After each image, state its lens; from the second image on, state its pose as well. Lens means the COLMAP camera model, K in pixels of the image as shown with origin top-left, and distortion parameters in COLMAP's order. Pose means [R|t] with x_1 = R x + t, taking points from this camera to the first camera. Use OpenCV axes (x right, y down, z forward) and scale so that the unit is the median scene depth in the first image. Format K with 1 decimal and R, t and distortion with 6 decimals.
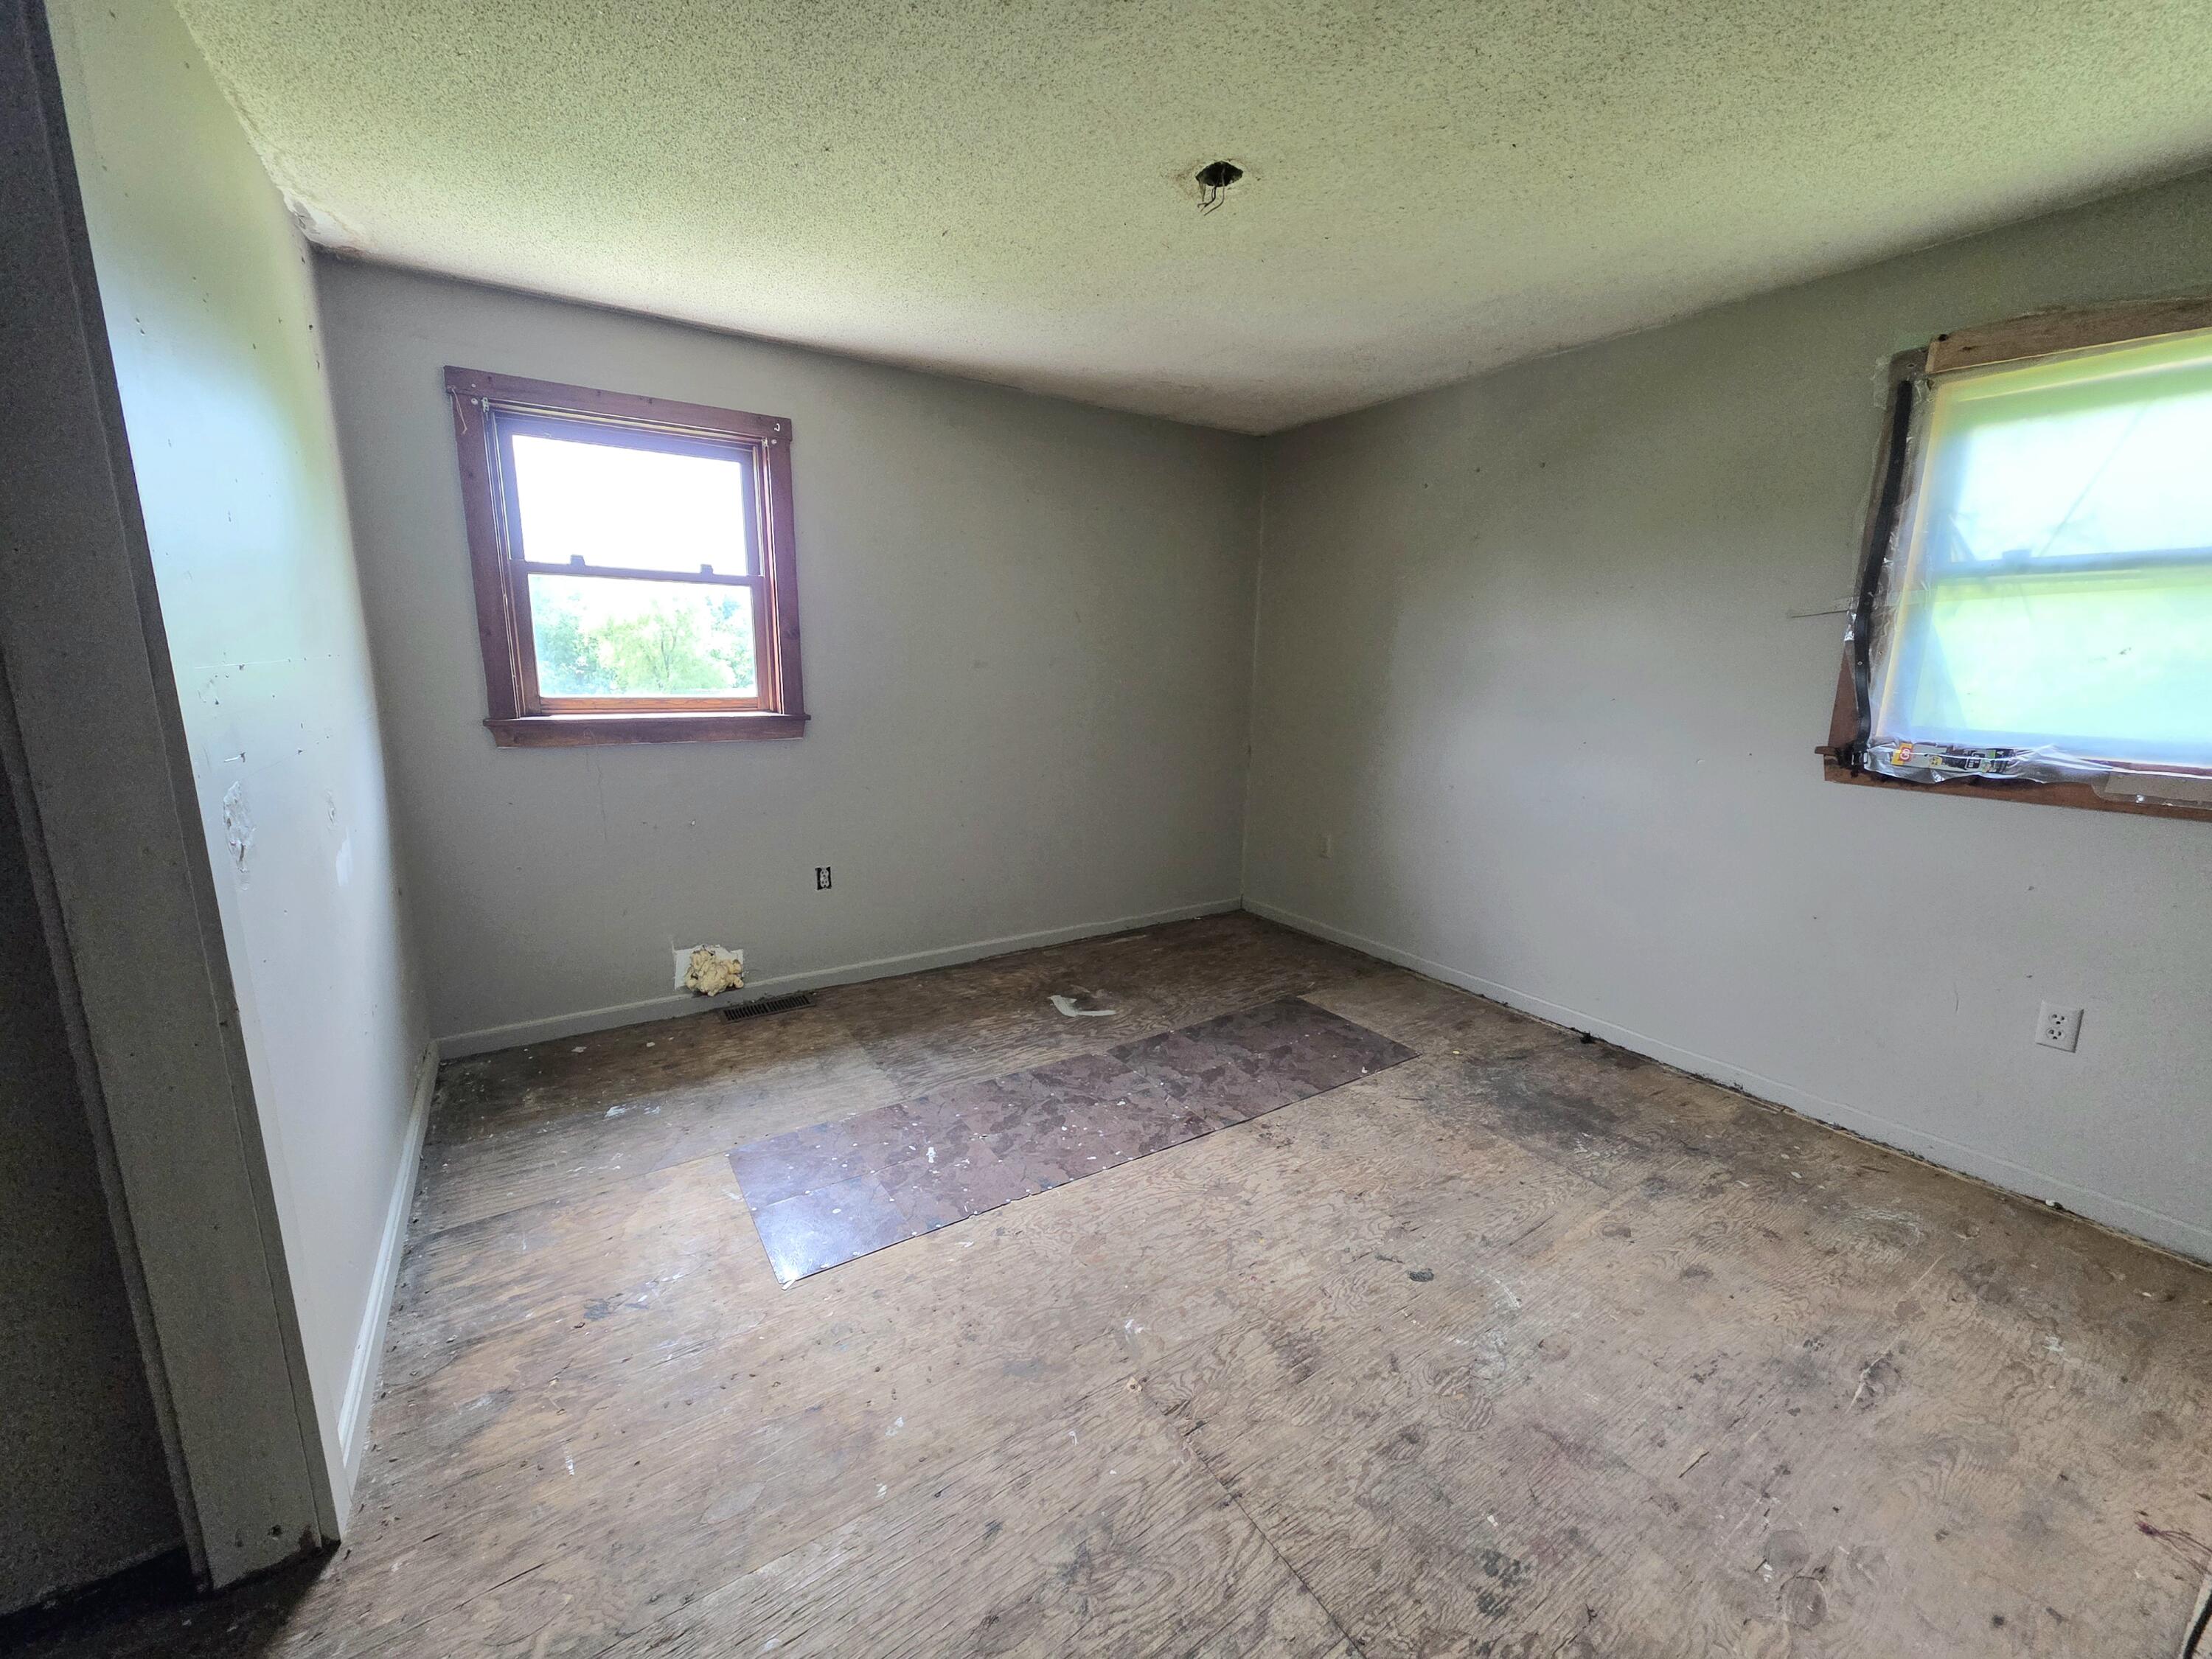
lens RADIAL K [[876.0, 0, 1107.9], [0, 876.0, 834.2], [0, 0, 1]] dist [0.001224, -0.000185]
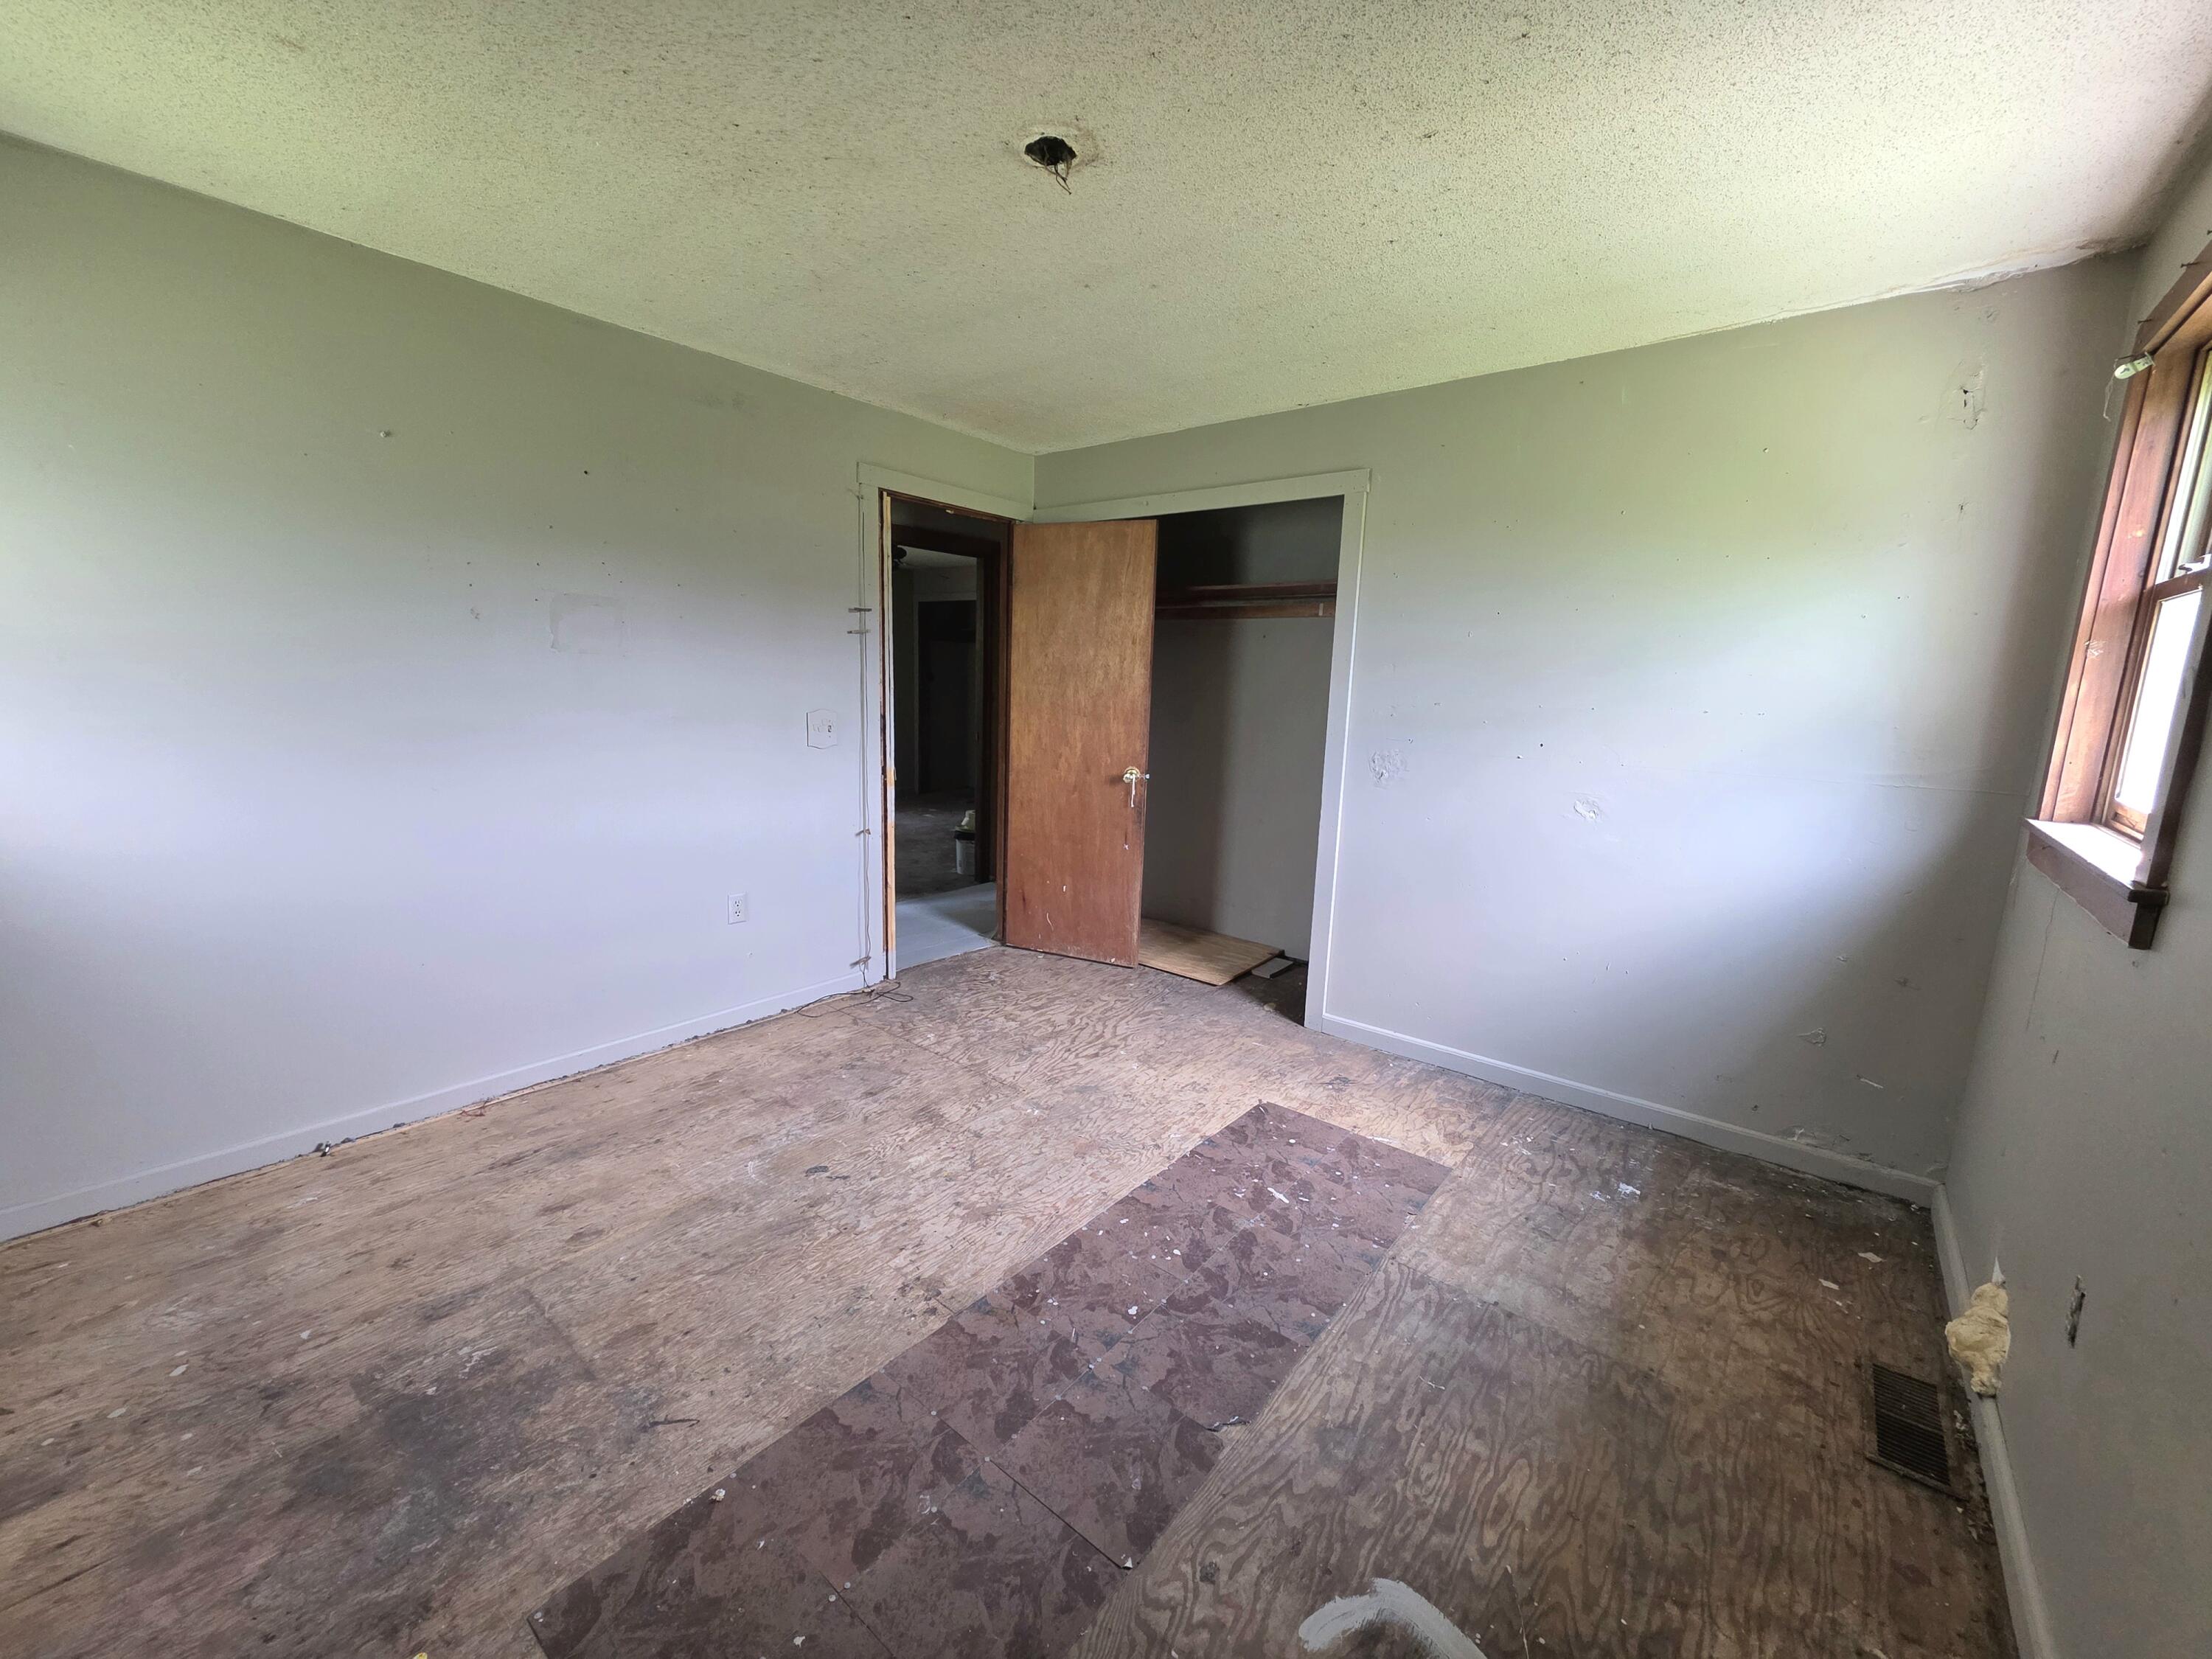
lens RADIAL K [[876.0, 0, 1109.2], [0, 876.0, 827.8], [0, 0, 1]] dist [0.001224, -0.000185]
pose [[-0.949806, 0.006693, -0.312768, 0.266782], [-0.108811, 0.930280, 0.350343, -0.322383], [0.293306, 0.366790, -0.882857, 1.550625]]
